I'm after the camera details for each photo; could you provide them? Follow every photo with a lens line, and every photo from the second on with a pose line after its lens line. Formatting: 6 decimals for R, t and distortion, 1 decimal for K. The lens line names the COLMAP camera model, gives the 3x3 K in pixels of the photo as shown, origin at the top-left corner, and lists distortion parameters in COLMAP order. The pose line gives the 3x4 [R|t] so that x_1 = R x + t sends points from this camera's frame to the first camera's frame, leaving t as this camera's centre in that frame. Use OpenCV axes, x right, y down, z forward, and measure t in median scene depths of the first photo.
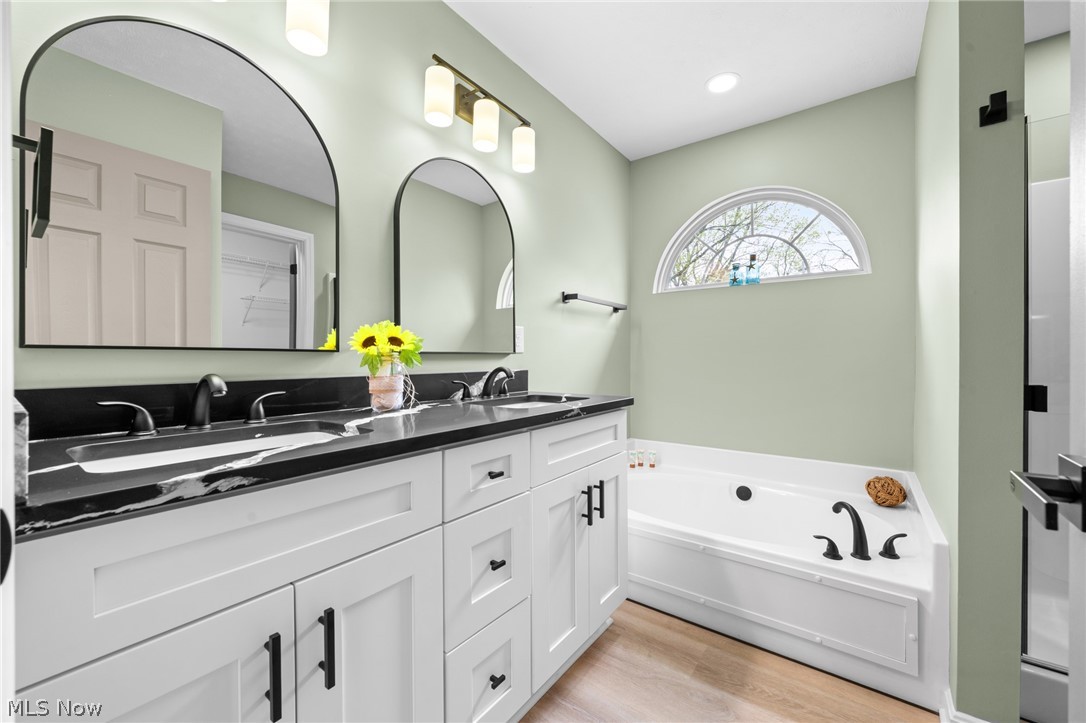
lens RADIAL K [[428.5, 0, 544.6], [0, 428.5, 360.9], [0, 0, 1]] dist [-0.005599, 0.001806]
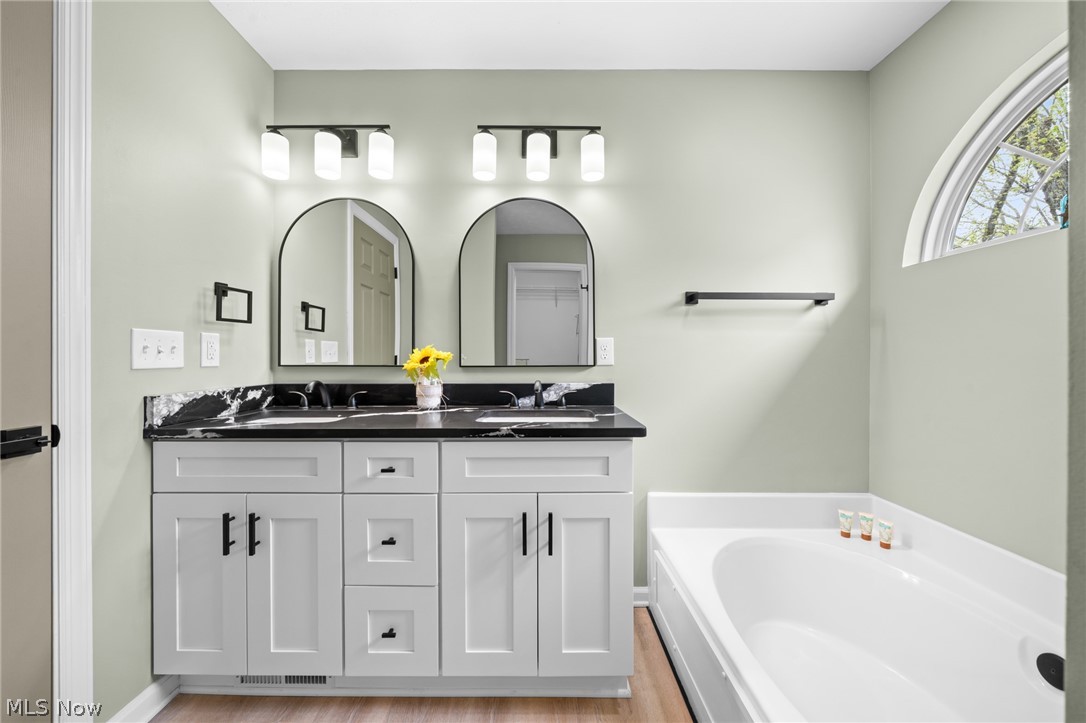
lens RADIAL K [[391.6, 0, 542.6], [0, 391.6, 357.3], [0, 0, 1]] dist [-0.007120, 0.000105]
pose [[0.592288, 0.004733, -0.805712, 0.687626], [-0.004903, 0.999985, 0.002270, -0.045471], [0.805711, 0.002606, 0.592303, 0.435942]]
